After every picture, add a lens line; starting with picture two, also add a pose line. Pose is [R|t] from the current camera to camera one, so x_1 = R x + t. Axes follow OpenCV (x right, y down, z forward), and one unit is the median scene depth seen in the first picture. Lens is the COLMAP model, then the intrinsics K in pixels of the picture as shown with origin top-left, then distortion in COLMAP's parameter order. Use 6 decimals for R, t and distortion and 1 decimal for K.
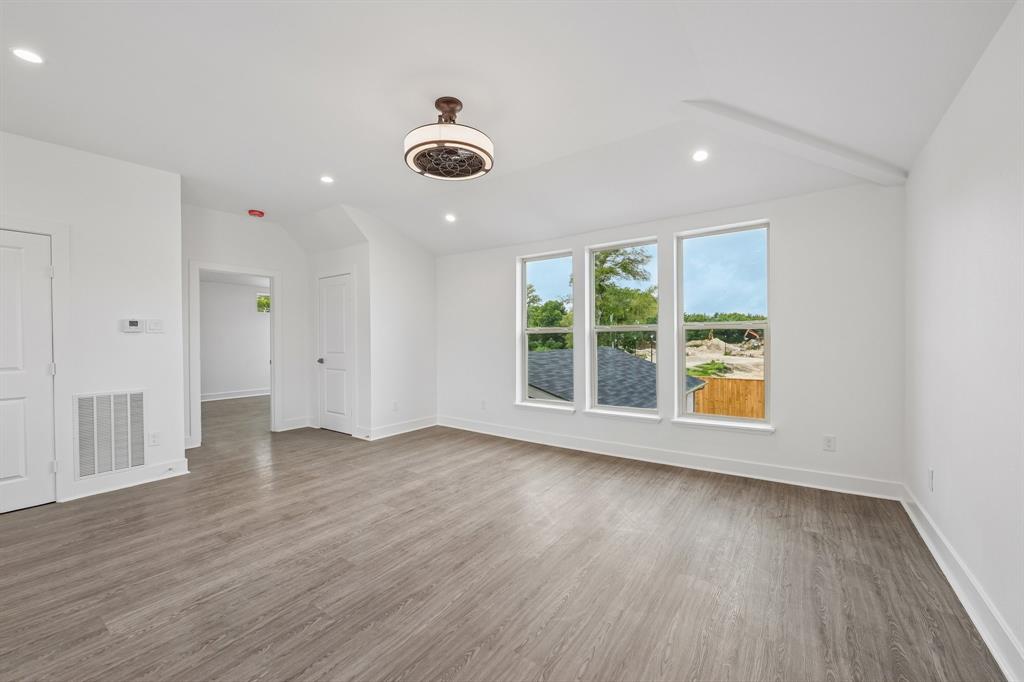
lens RADIAL K [[408.5, 0, 515.4], [0, 408.5, 339.9], [0, 0, 1]] dist [-0.008459, -0.000299]
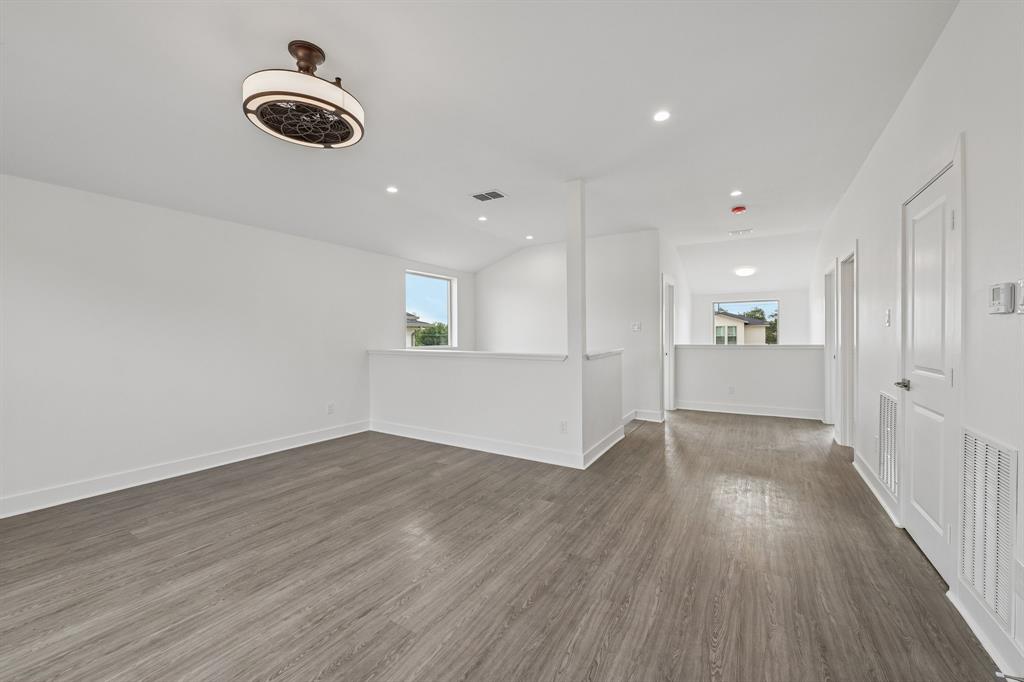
lens RADIAL K [[408.5, 0, 515.4], [0, 408.5, 339.9], [0, 0, 1]] dist [-0.008459, -0.000299]
pose [[-0.997163, 0.019322, -0.072751, -0.445964], [0.018434, 0.999748, 0.012846, -0.004885], [0.072981, 0.011469, -0.997267, 1.615830]]
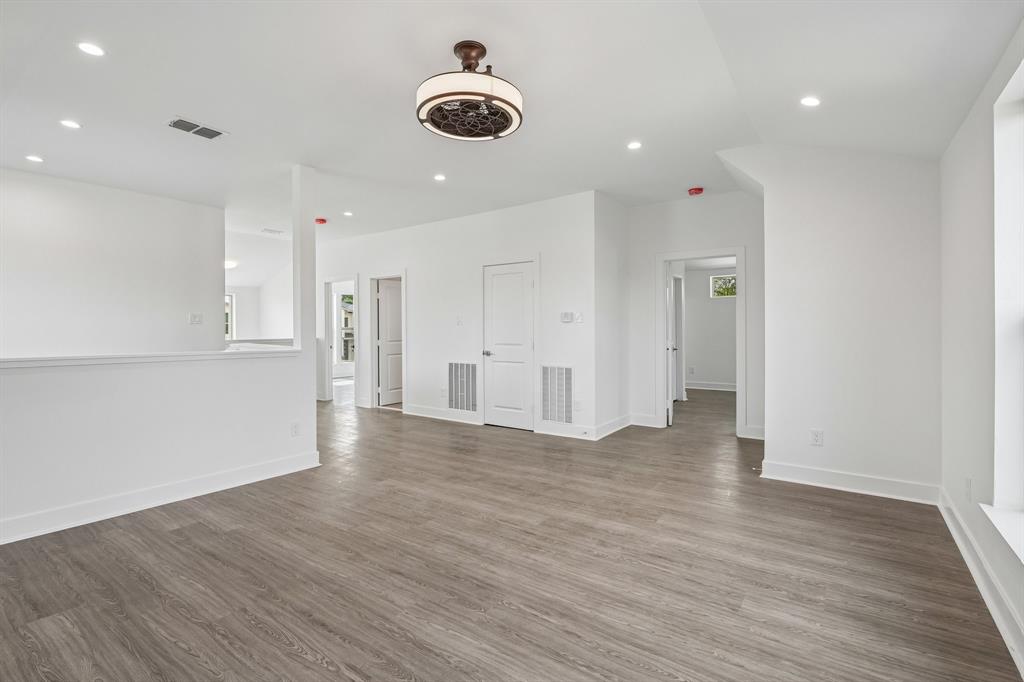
lens RADIAL K [[467.4, 0, 512.0], [0, 467.4, 341.0], [0, 0, 1]] dist [-0.001922, -0.000295]
pose [[-0.003399, 0.036130, -0.999341, 0.692075], [-0.000549, 0.999347, 0.036132, -0.015546], [0.999994, 0.000671, -0.003377, 0.953105]]
